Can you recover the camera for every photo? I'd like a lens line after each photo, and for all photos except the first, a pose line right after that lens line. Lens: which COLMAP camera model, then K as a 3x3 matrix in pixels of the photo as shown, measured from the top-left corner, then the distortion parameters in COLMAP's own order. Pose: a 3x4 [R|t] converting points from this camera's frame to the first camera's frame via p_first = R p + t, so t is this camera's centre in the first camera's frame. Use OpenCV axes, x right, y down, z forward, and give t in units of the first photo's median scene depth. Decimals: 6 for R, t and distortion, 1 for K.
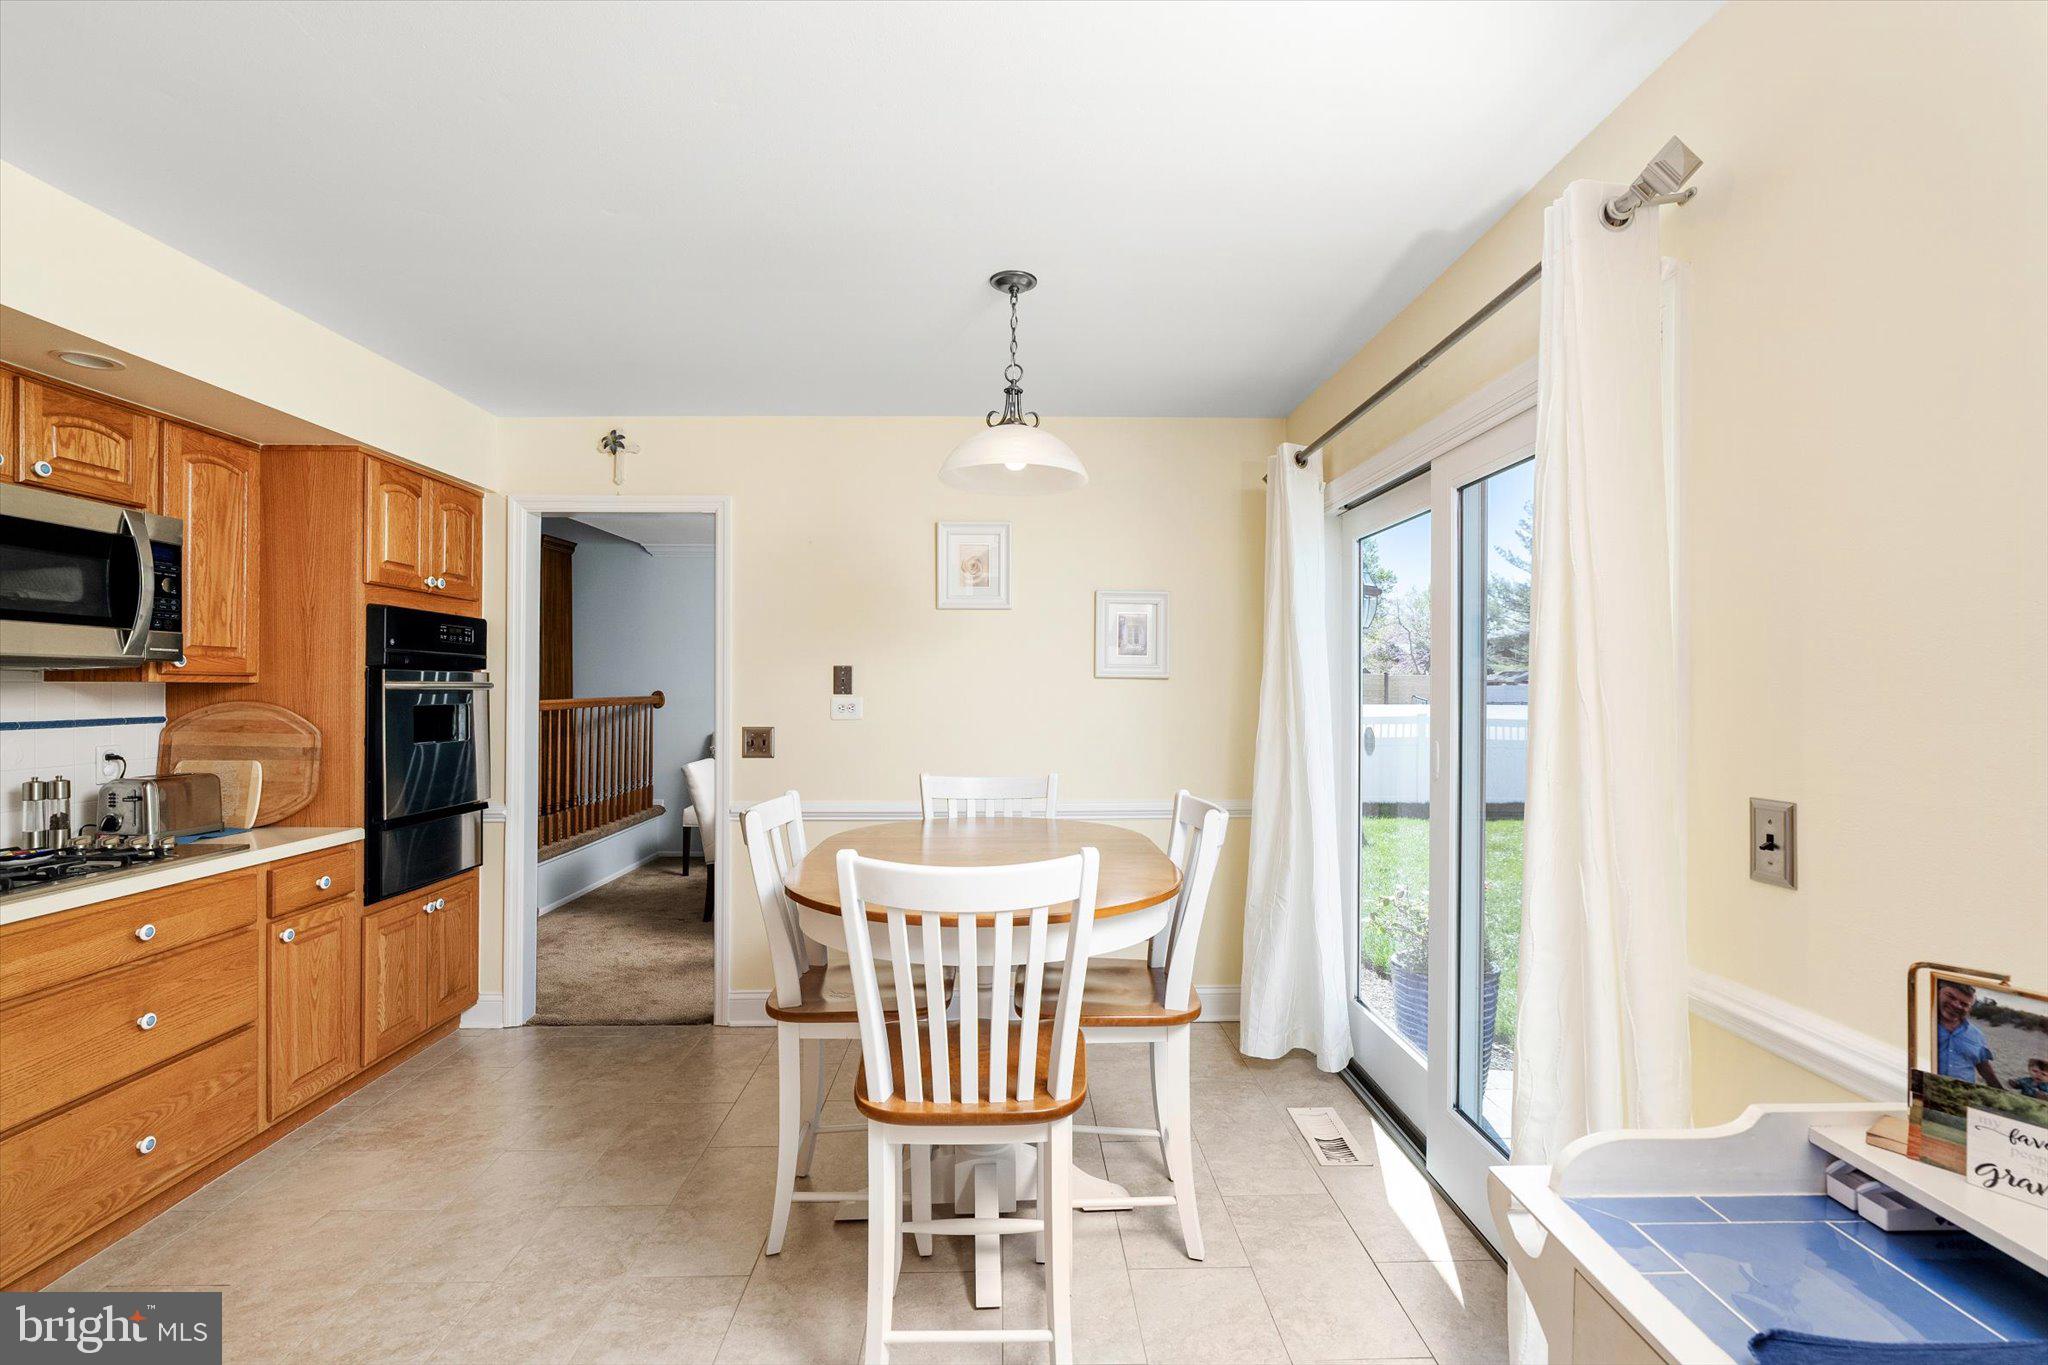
lens RADIAL K [[920.4, 0, 1024.0], [0, 920.4, 682.5], [0, 0, 1]] dist [-0.000071, 0.000458]
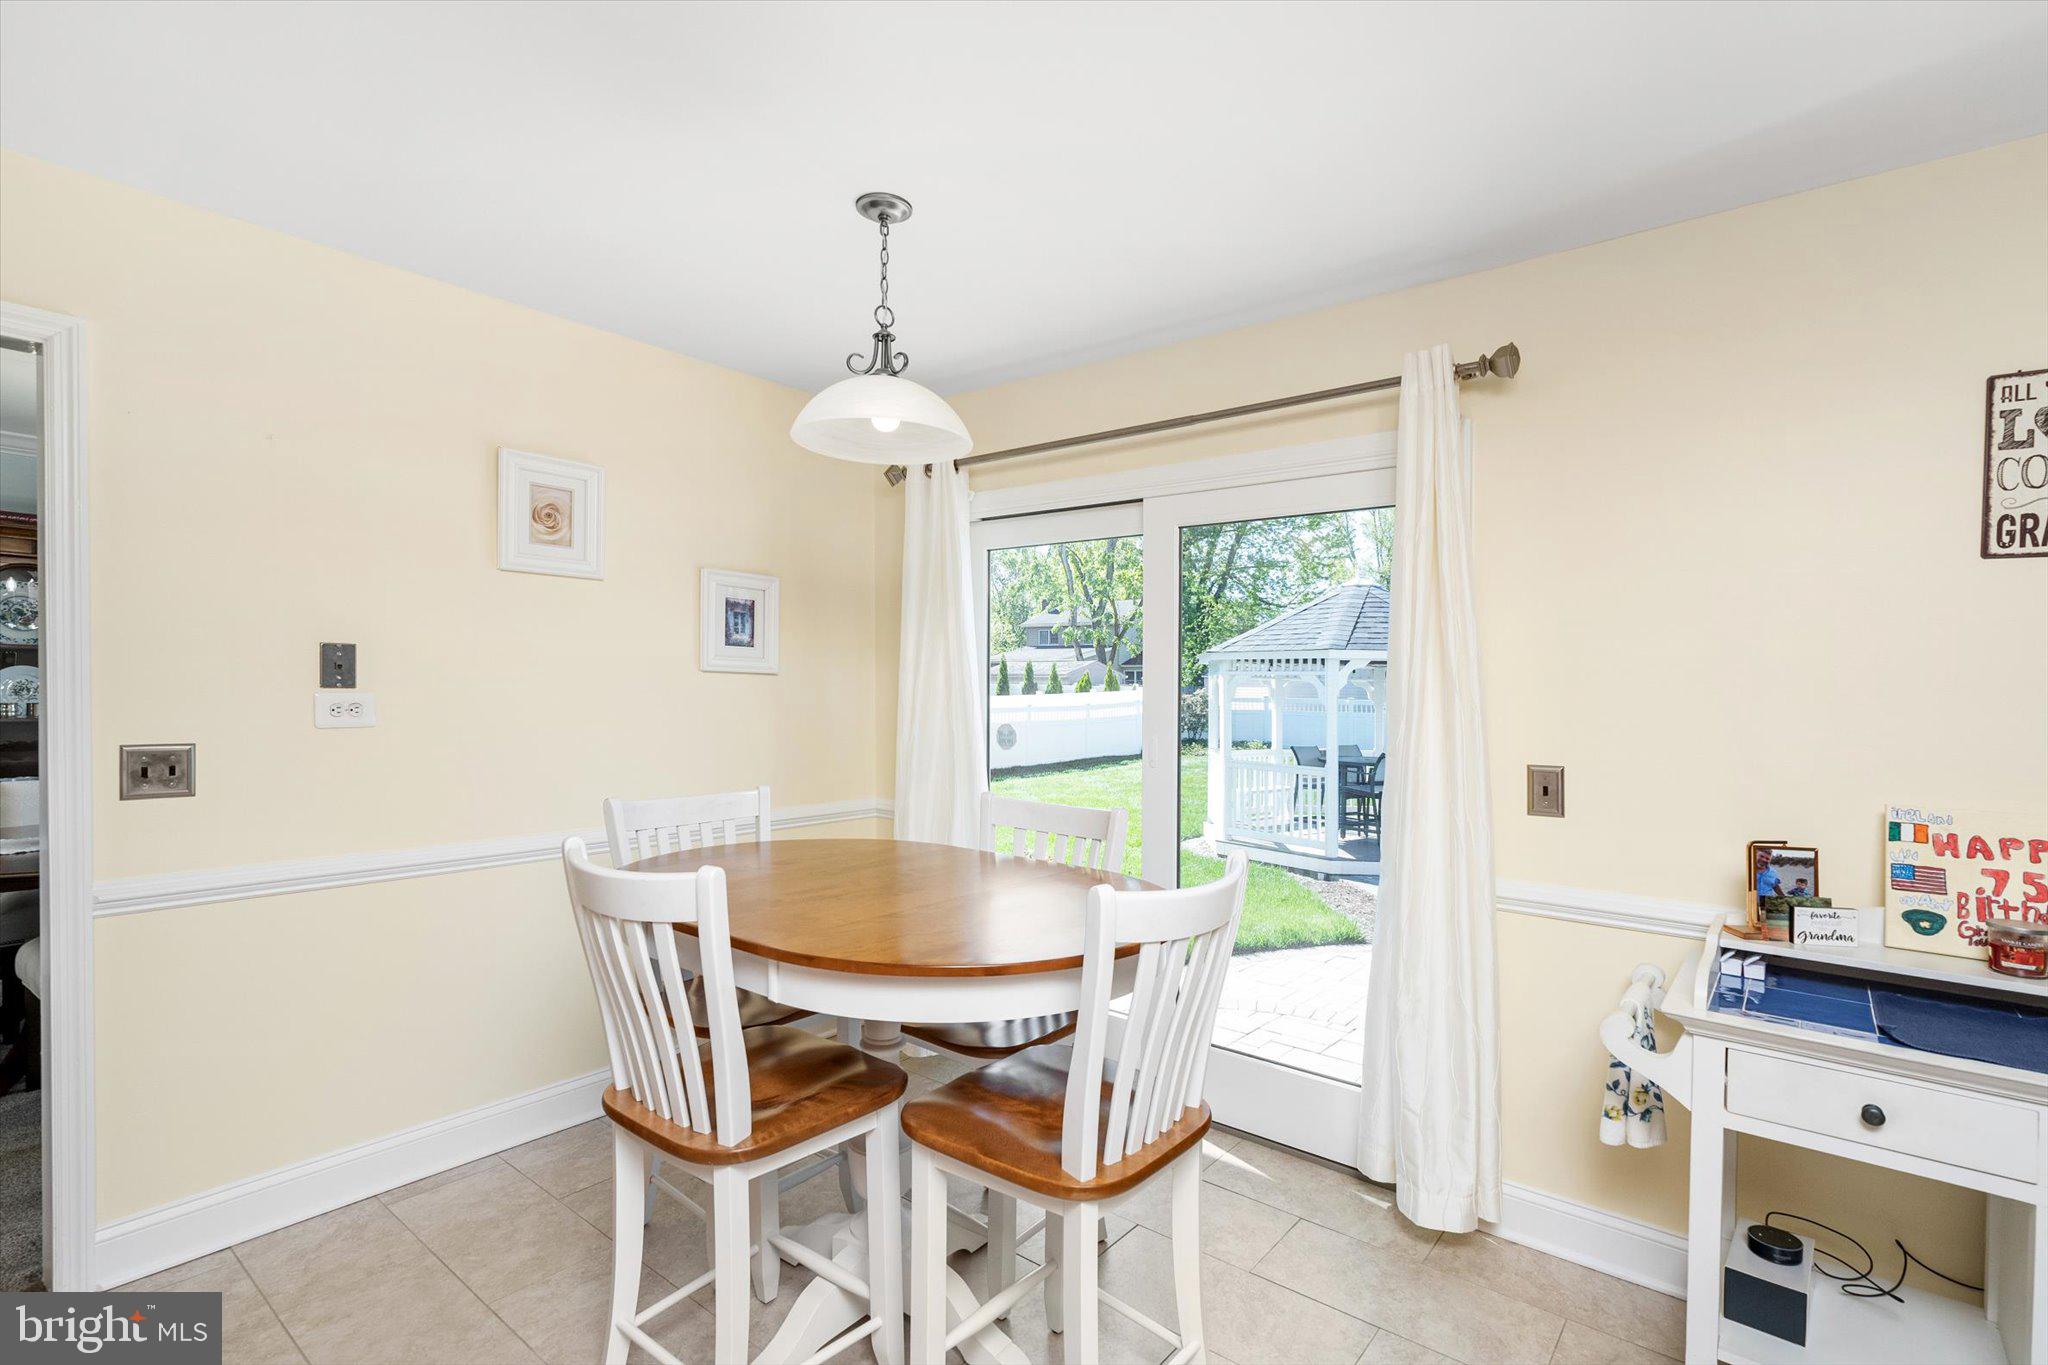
lens RADIAL K [[962.9, 0, 977.1], [0, 962.9, 679.9], [0, 0, 1]] dist [-0.022023, -0.000196]
pose [[0.661801, 0.010487, 0.749606, -0.615227], [-0.018766, 0.999821, 0.002580, -0.004640], [-0.749445, -0.015775, 0.661879, 0.344271]]
